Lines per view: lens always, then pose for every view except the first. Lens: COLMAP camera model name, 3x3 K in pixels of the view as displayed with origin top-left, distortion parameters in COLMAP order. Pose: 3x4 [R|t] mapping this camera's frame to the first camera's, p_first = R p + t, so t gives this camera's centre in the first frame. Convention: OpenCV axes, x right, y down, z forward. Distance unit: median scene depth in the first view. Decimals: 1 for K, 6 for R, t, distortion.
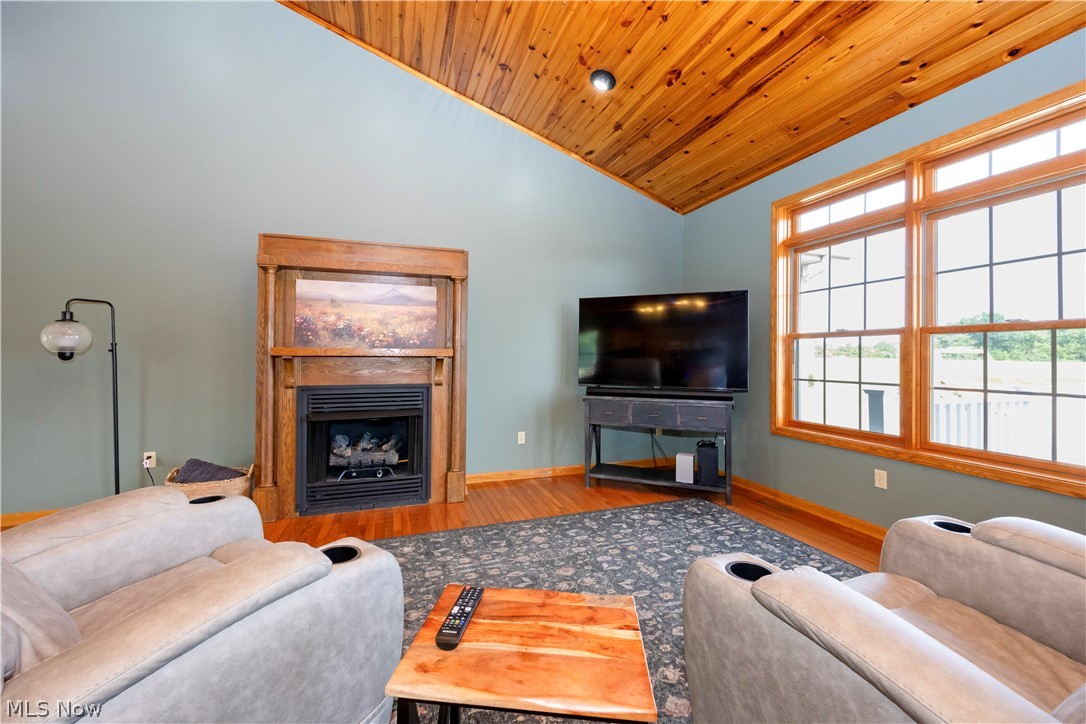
lens RADIAL K [[420.7, 0, 536.7], [0, 420.7, 352.1], [0, 0, 1]] dist [-0.000469, 0.000566]
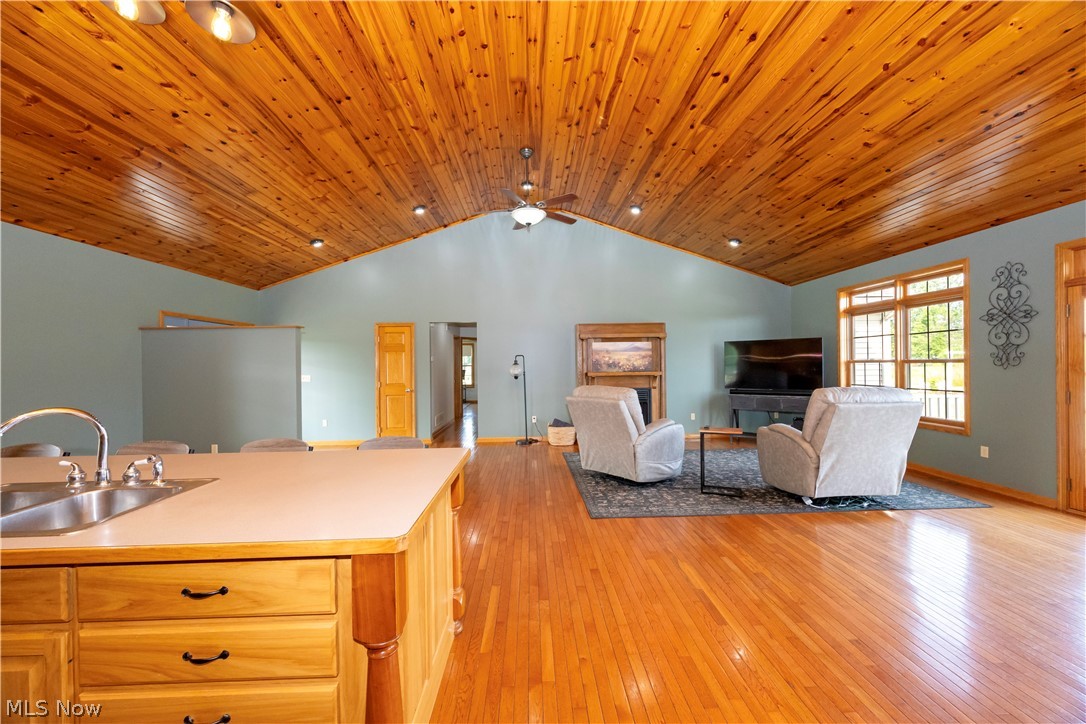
lens RADIAL K [[420.7, 0, 546.8], [0, 420.7, 362.6], [0, 0, 1]] dist [-0.000469, 0.000566]
pose [[0.957438, -0.020200, -0.287932, -0.139407], [0.021988, 0.999754, 0.002975, -0.070963], [0.287801, -0.009179, 0.957646, -1.194582]]
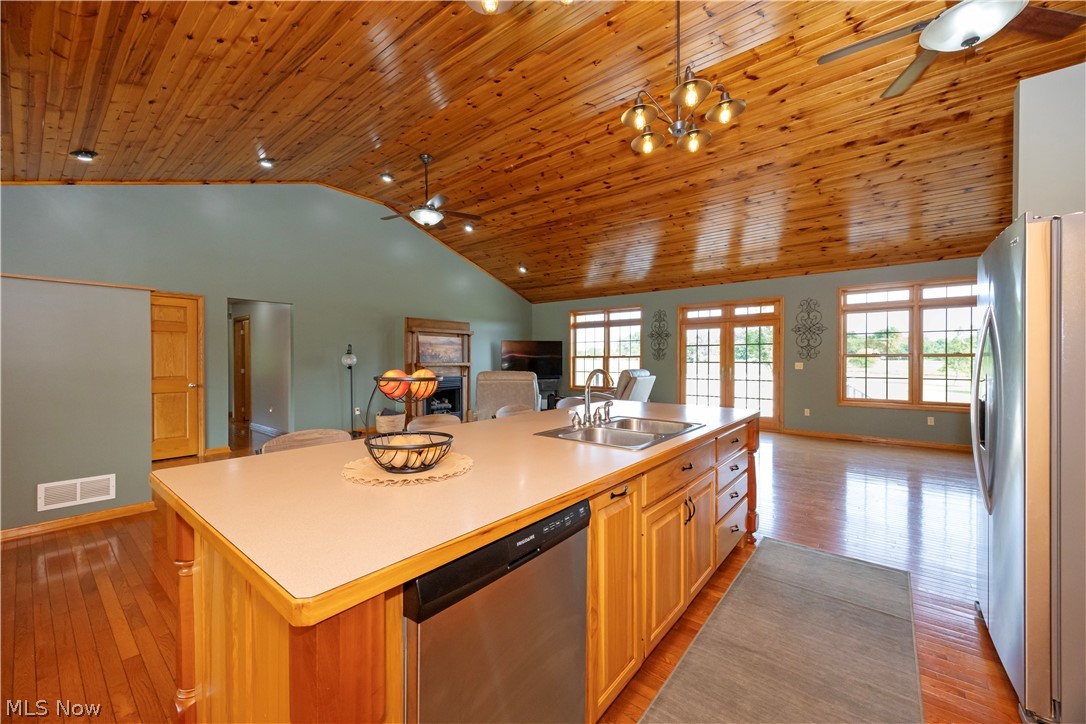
lens RADIAL K [[420.7, 0, 544.6], [0, 420.7, 359.8], [0, 0, 1]] dist [-0.000469, 0.000566]
pose [[0.838727, -0.006207, 0.544517, -1.223804], [-0.000345, 0.999929, 0.011930, -0.055168], [-0.544552, -0.010193, 0.838665, -1.413926]]
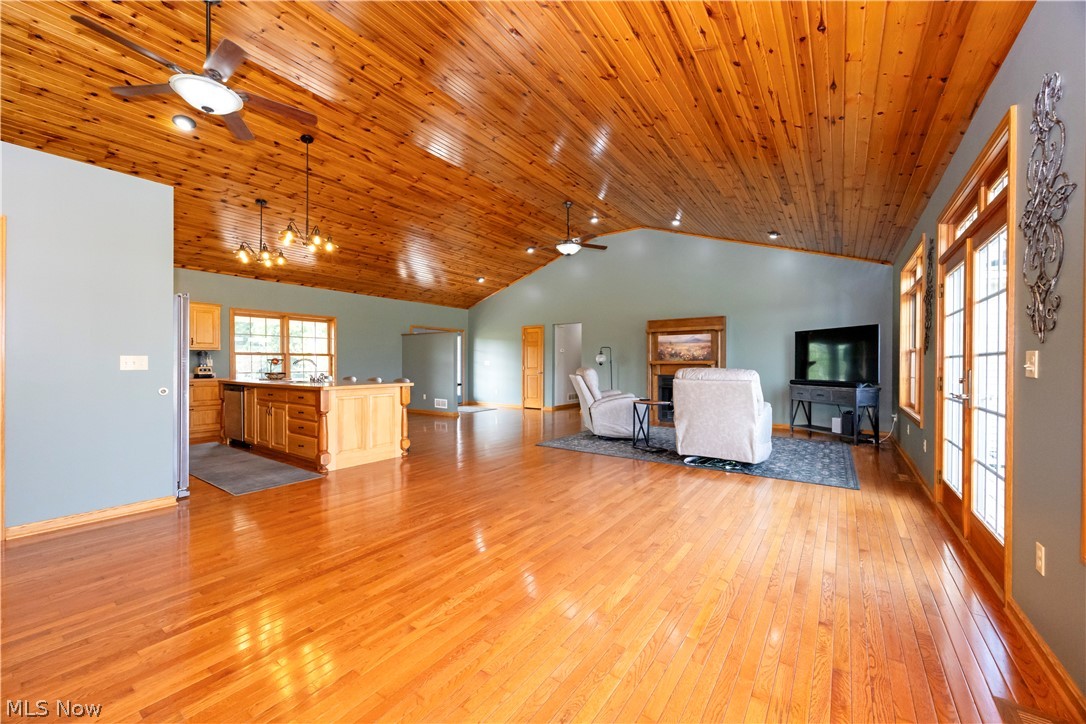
lens RADIAL K [[420.7, 0, 545.8], [0, 420.7, 361.8], [0, 0, 1]] dist [-0.000469, 0.000566]
pose [[0.595234, -0.007801, -0.803515, 1.114363], [0.011822, 0.999930, -0.000950, -0.010529], [0.803465, -0.008934, 0.595284, -1.140695]]
